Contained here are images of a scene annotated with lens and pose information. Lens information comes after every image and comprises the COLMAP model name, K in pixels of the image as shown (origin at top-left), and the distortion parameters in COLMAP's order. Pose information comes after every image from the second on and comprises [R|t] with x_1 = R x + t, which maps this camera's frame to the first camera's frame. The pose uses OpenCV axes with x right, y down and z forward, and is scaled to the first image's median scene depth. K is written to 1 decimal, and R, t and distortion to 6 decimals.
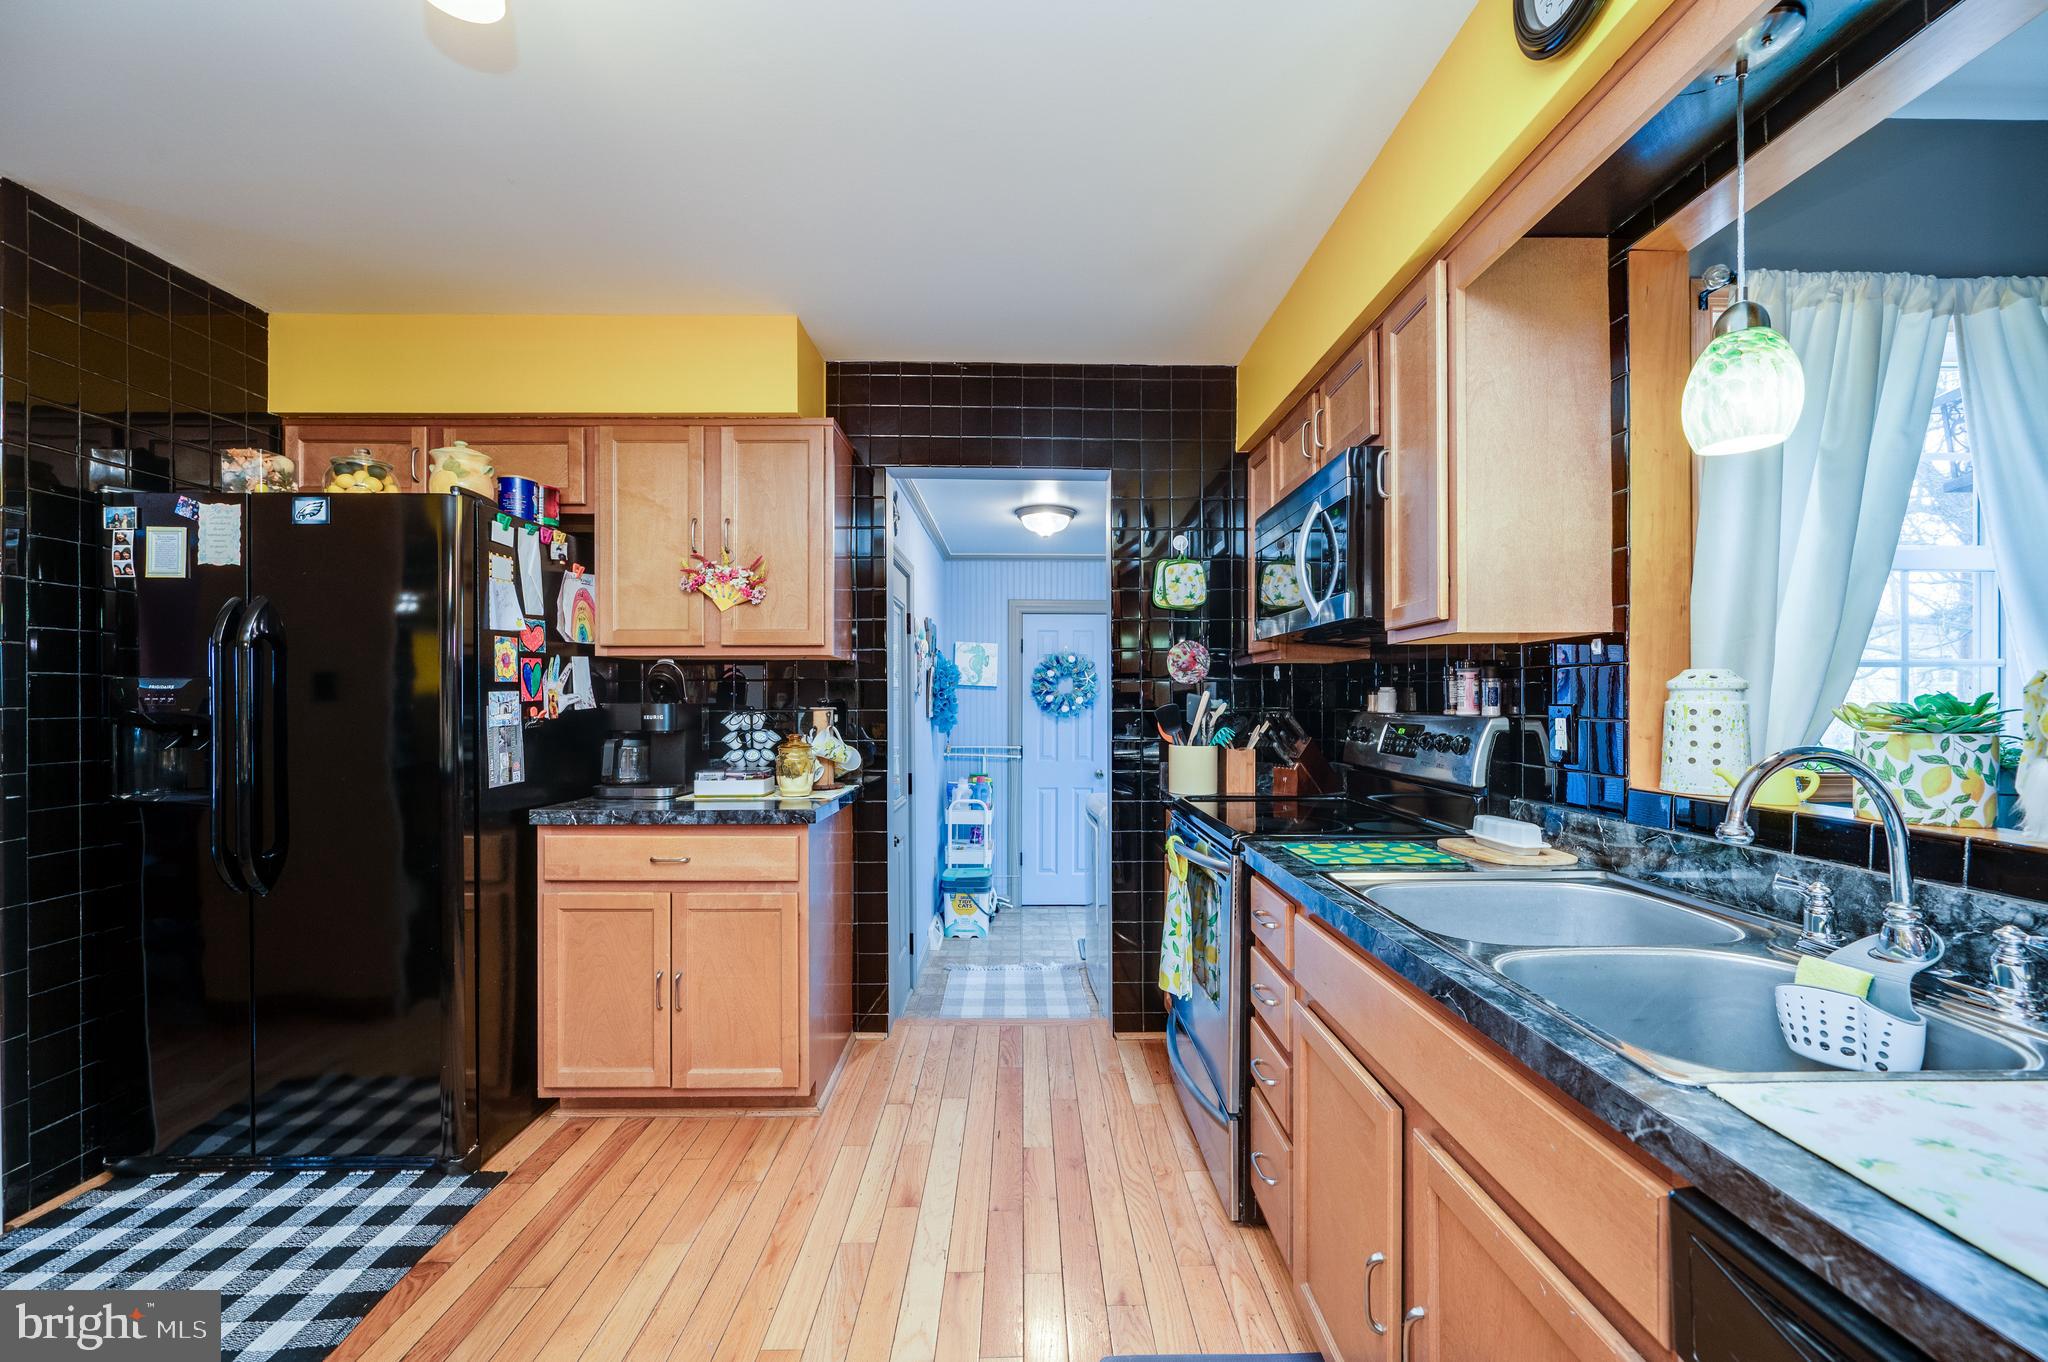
lens RADIAL K [[820.1, 0, 1026.1], [0, 820.1, 672.5], [0, 0, 1]] dist [0.001608, 0.000058]
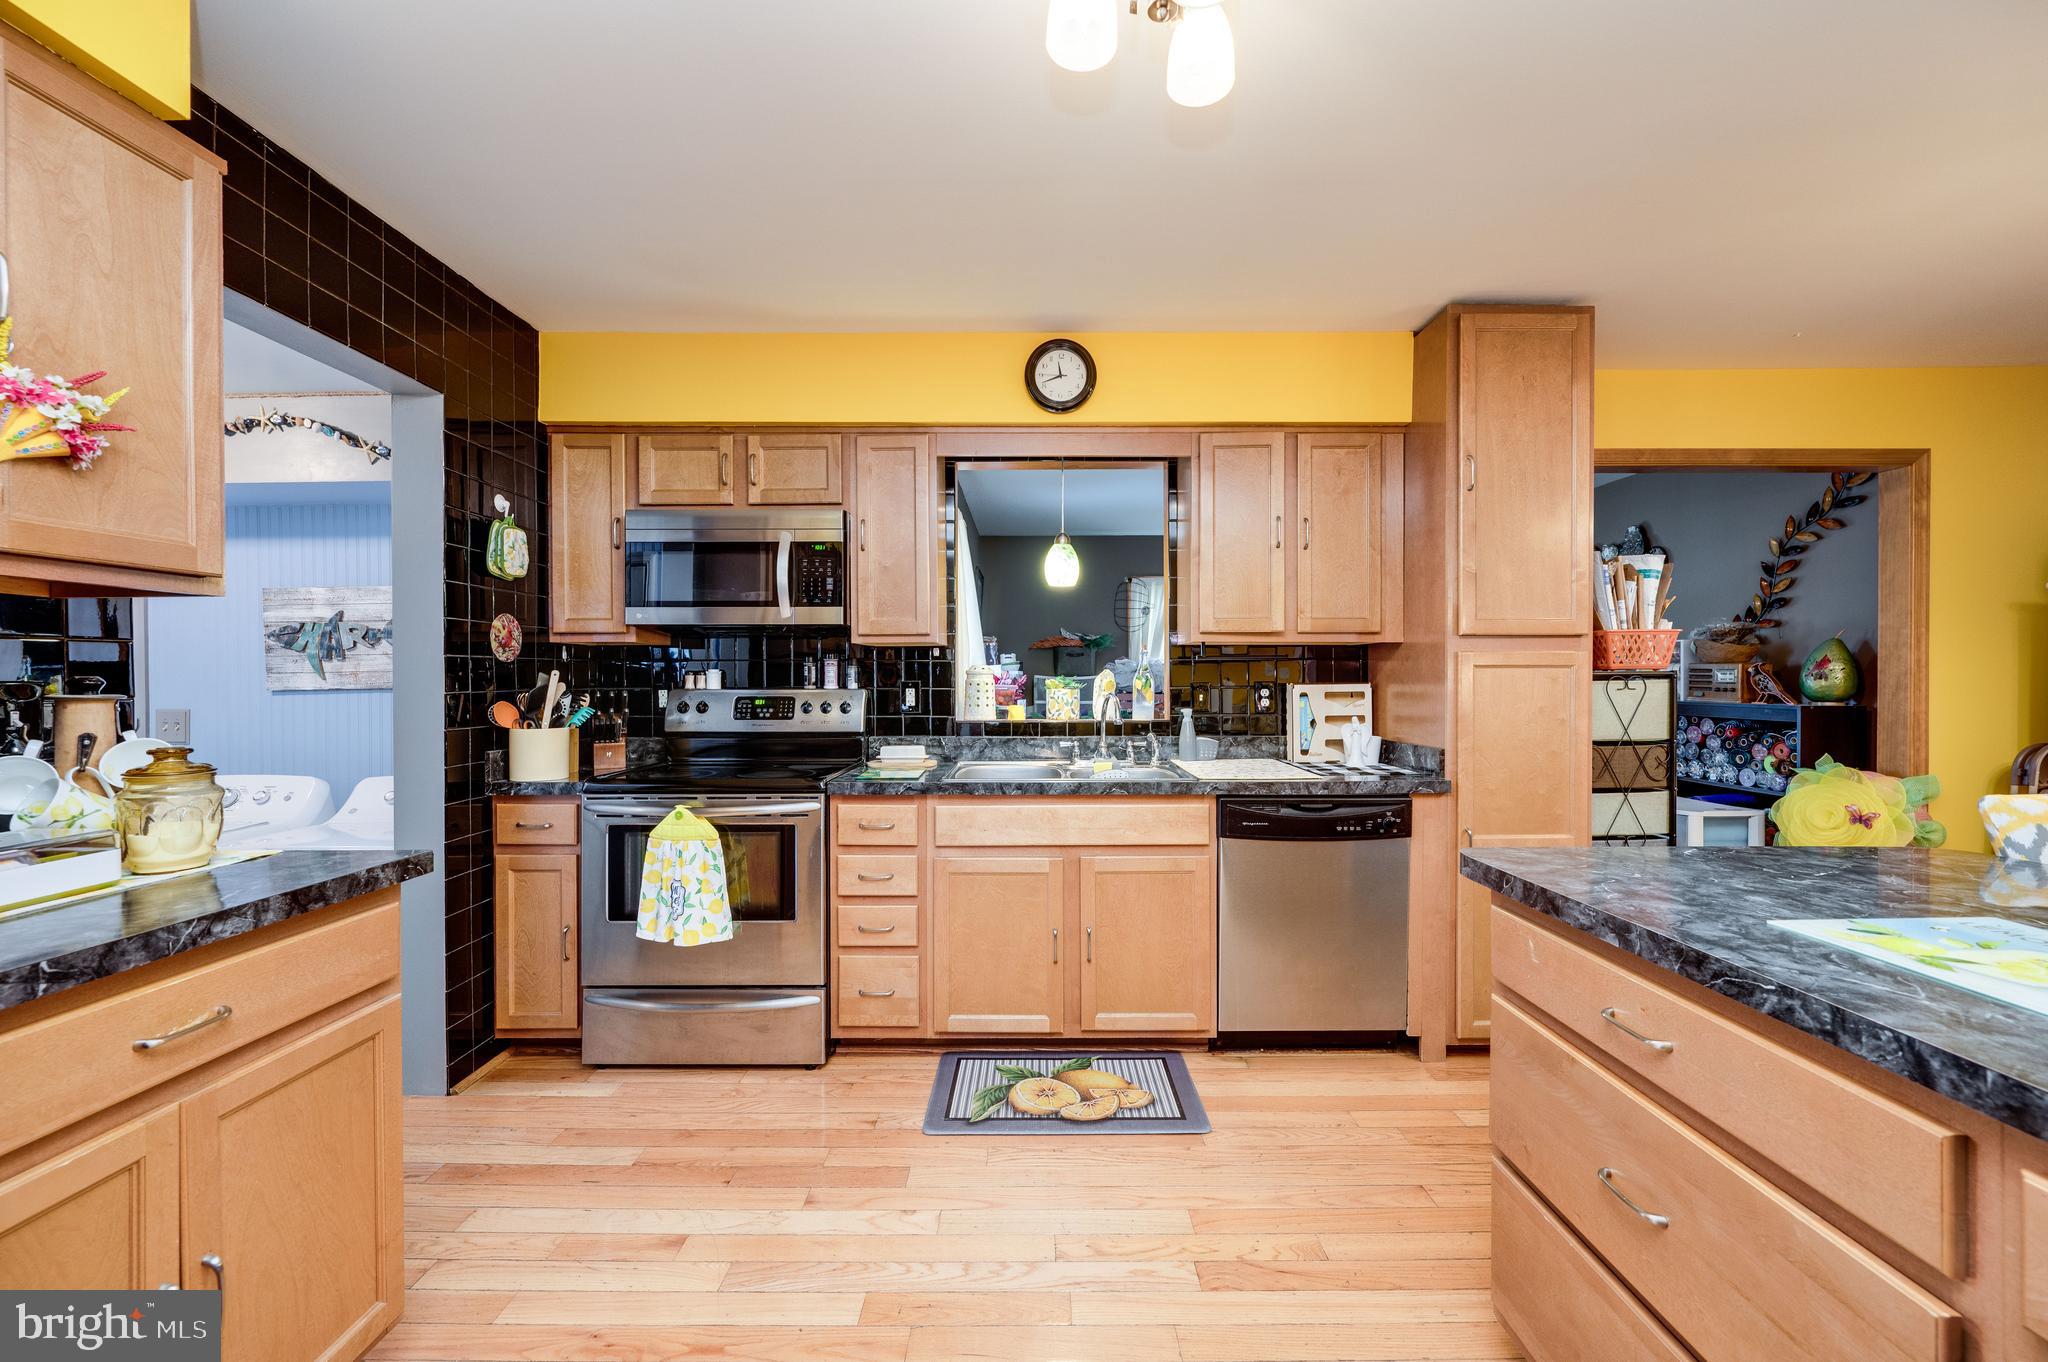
lens RADIAL K [[800.6, 0, 1053.6], [0, 800.6, 679.0], [0, 0, 1]] dist [0.002636, -0.001024]
pose [[-0.000313, 0.001678, 0.999999, -0.830496], [-0.031366, 0.999507, -0.001687, 0.018444], [-0.999508, -0.031367, -0.000260, 0.479996]]
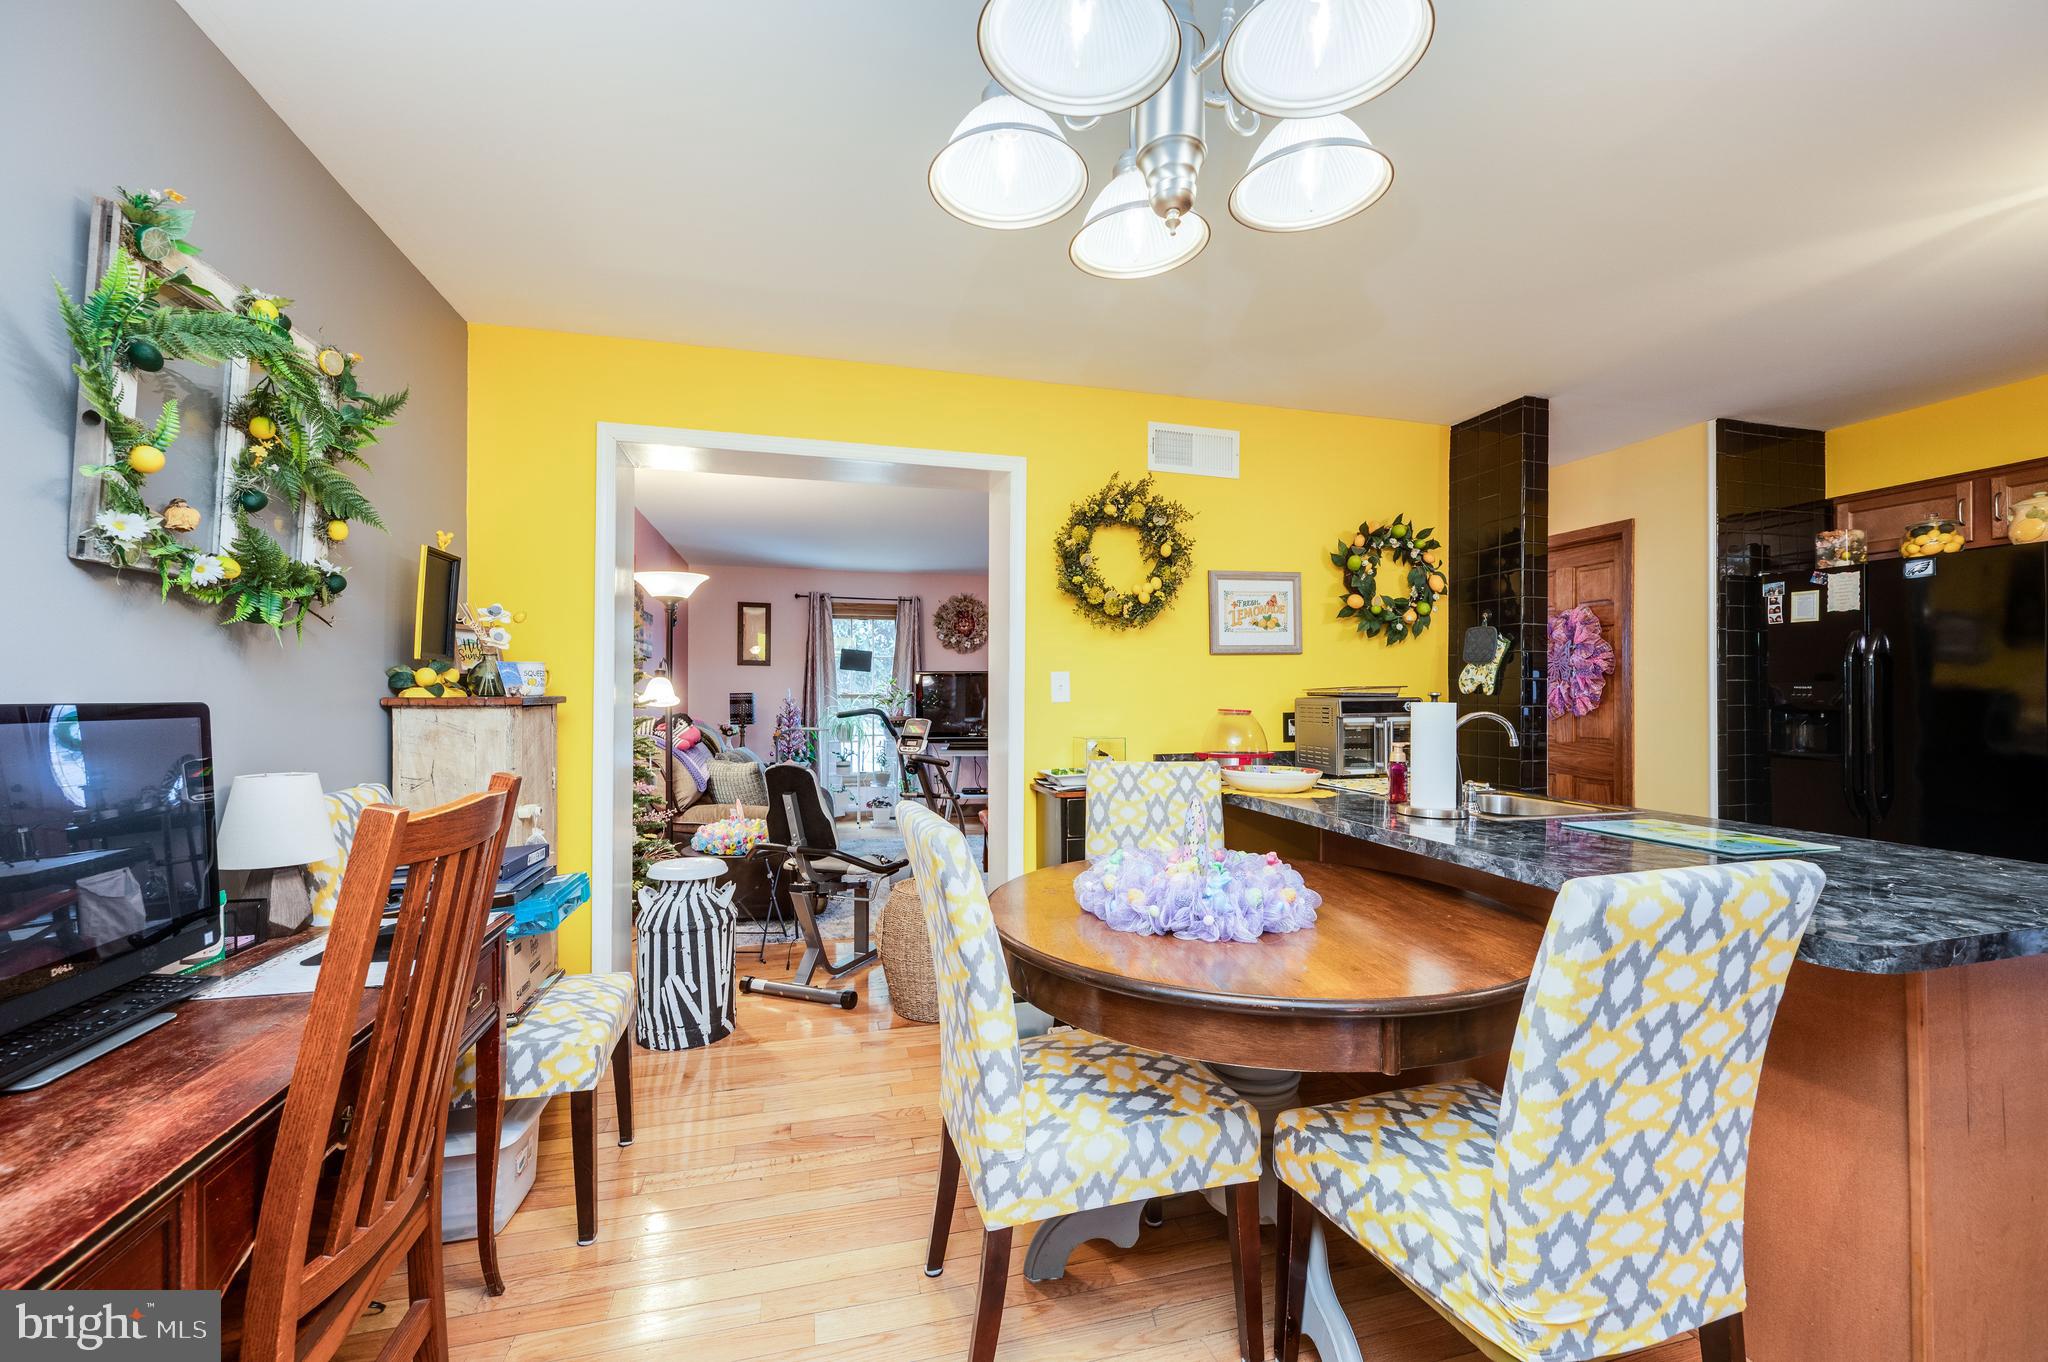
lens RADIAL K [[800.6, 0, 1040.1], [0, 800.6, 690.0], [0, 0, 1]] dist [0.002636, -0.001024]
pose [[0.260601, -0.002741, -0.965443, 0.093070], [0.030646, 0.999516, 0.005434, -0.027171], [0.964960, -0.031003, 0.260558, -0.740757]]
